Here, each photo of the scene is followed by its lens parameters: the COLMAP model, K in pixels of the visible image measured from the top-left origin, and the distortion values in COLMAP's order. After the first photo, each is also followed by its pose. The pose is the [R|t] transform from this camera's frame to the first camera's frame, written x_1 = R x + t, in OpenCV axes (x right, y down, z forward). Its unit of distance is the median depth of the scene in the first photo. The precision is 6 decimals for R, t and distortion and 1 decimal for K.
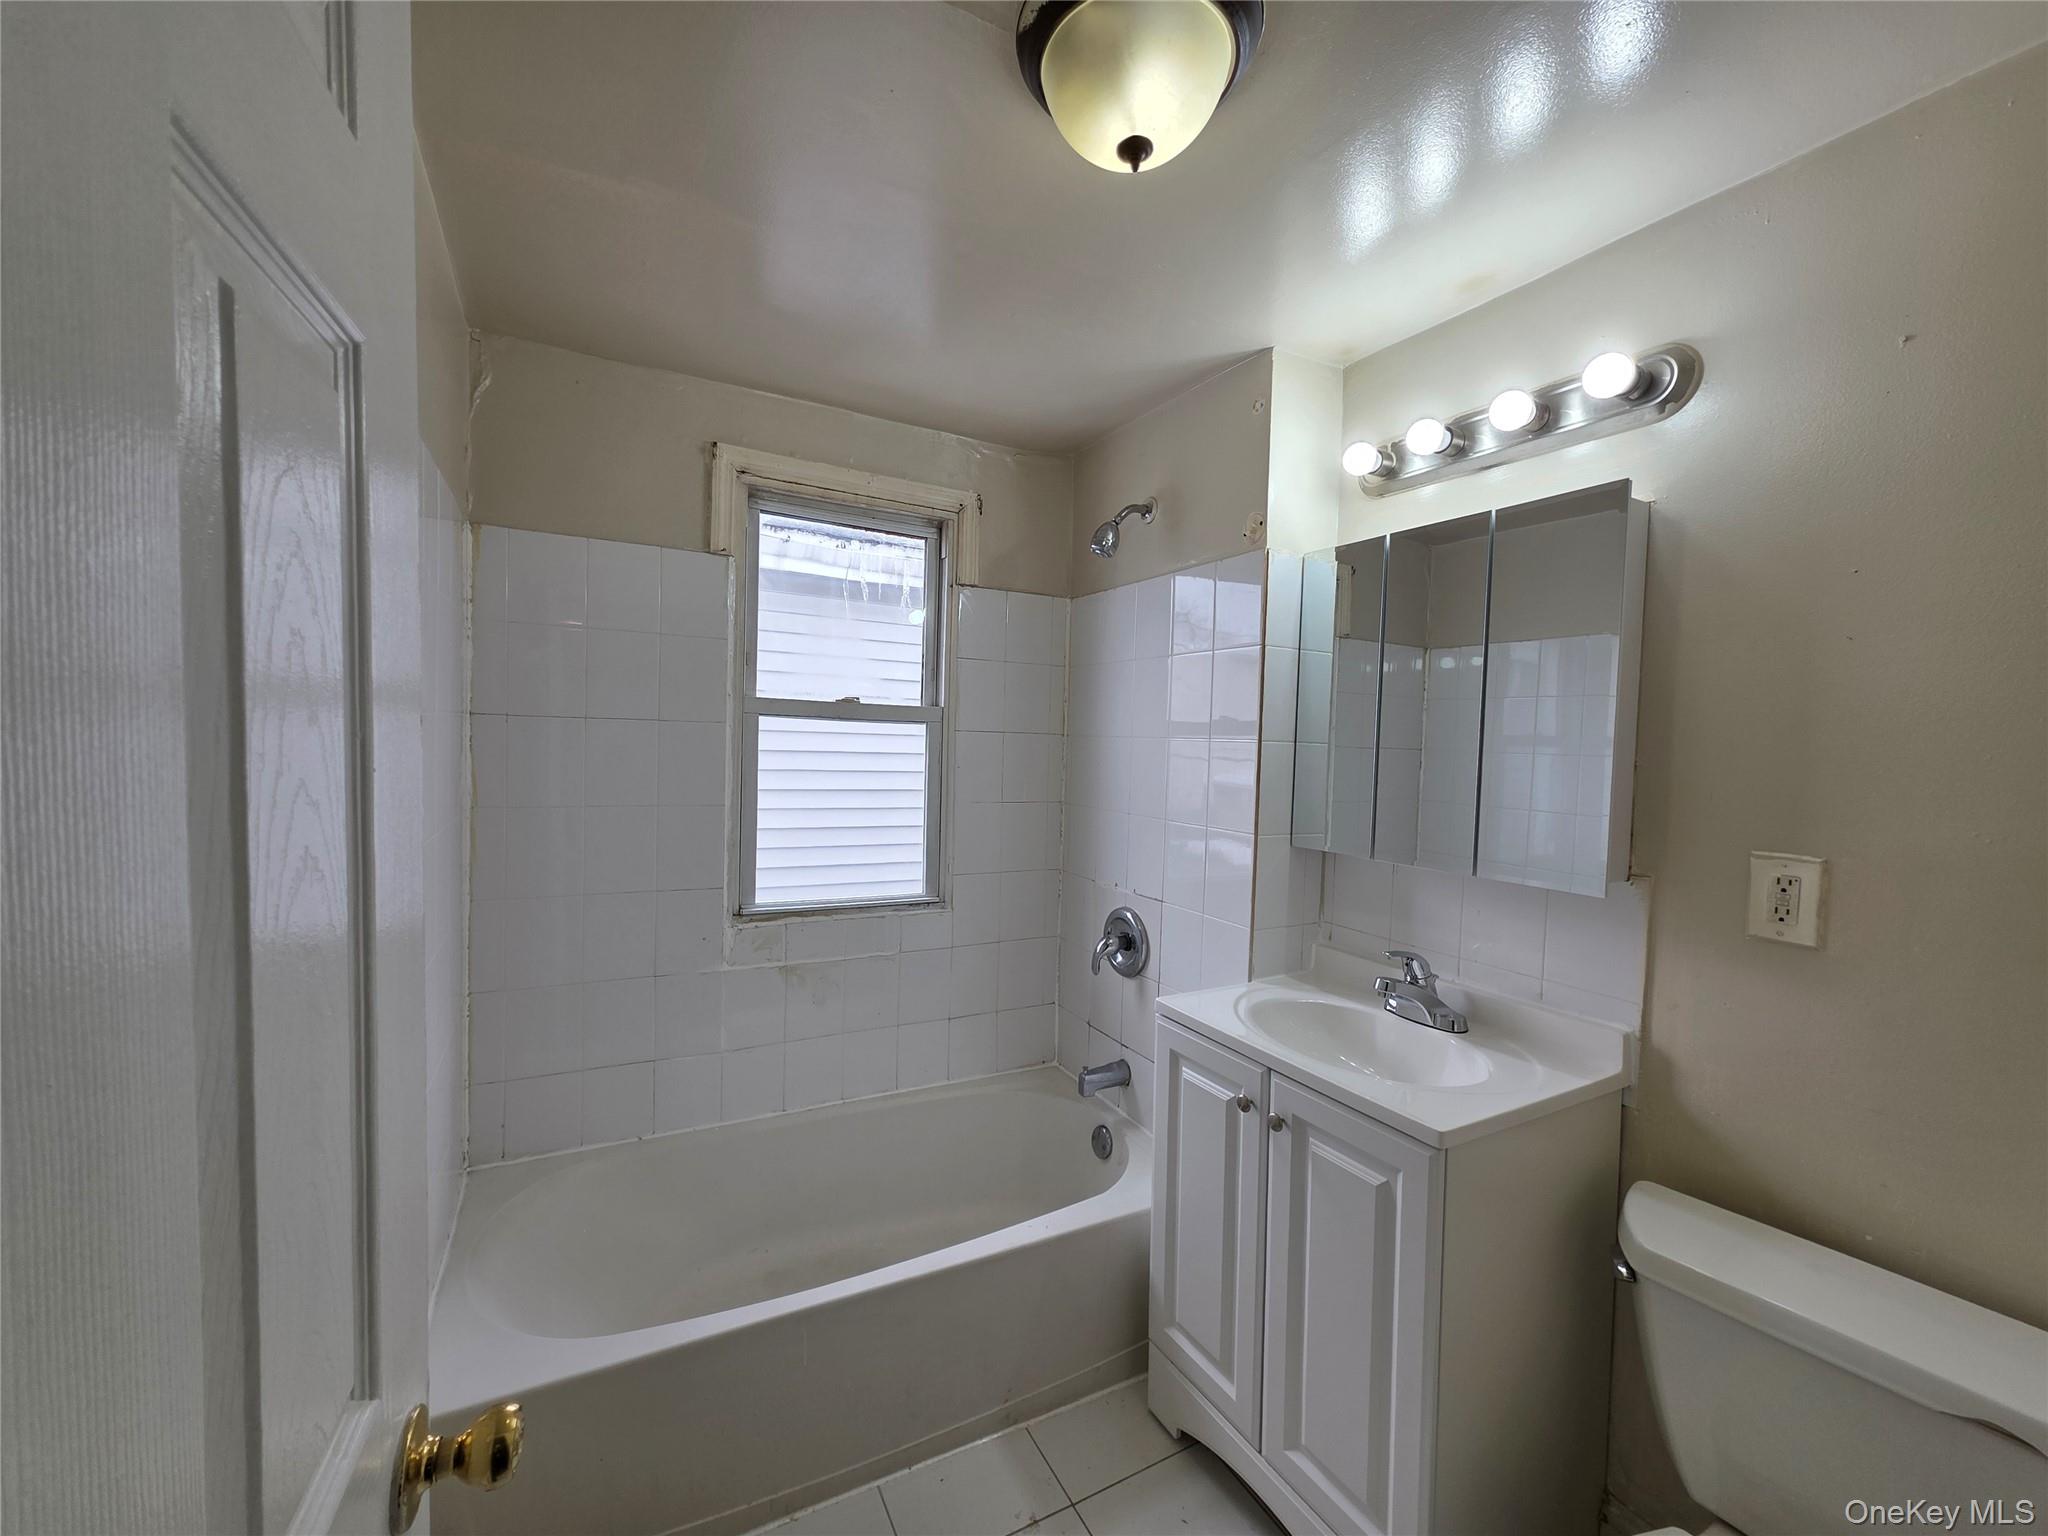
lens RADIAL K [[815.2, 0, 1017.1], [0, 815.2, 768.1], [0, 0, 1]] dist [0.001947, -0.000353]
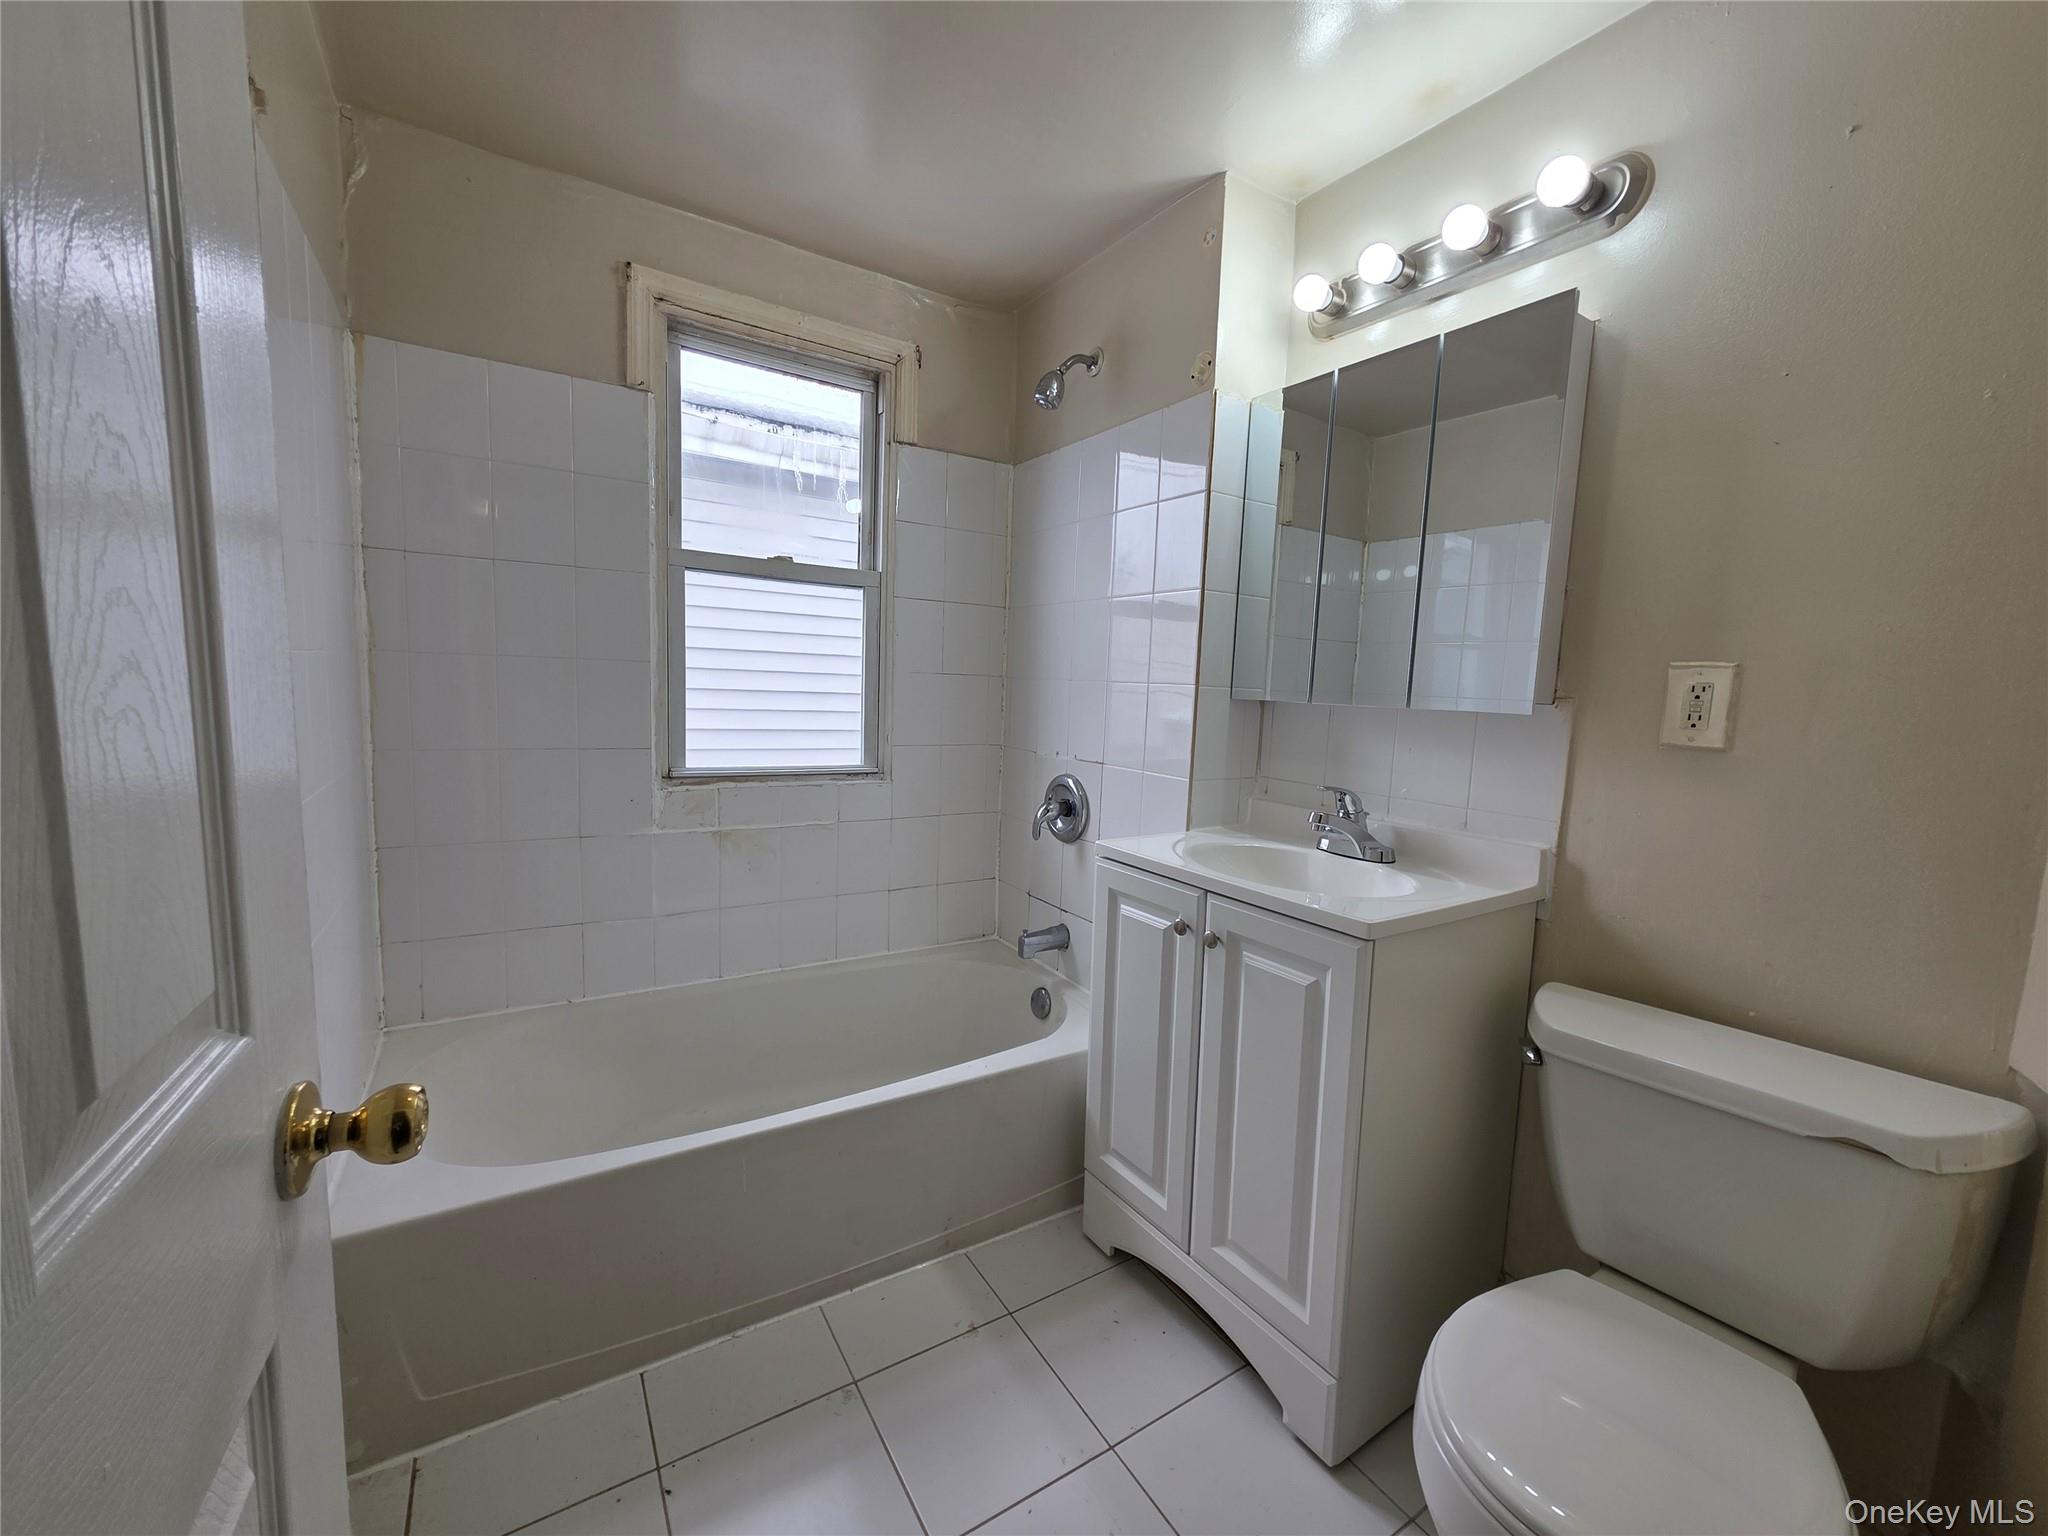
lens RADIAL K [[812.9, 0, 1015.6], [0, 812.9, 771.1], [0, 0, 1]] dist [0.000823, 0.000490]
pose [[0.997568, 0.001077, 0.069686, 0.001942], [-0.006096, 0.997397, 0.071848, 0.116466], [-0.069427, -0.072098, 0.994978, 0.016646]]
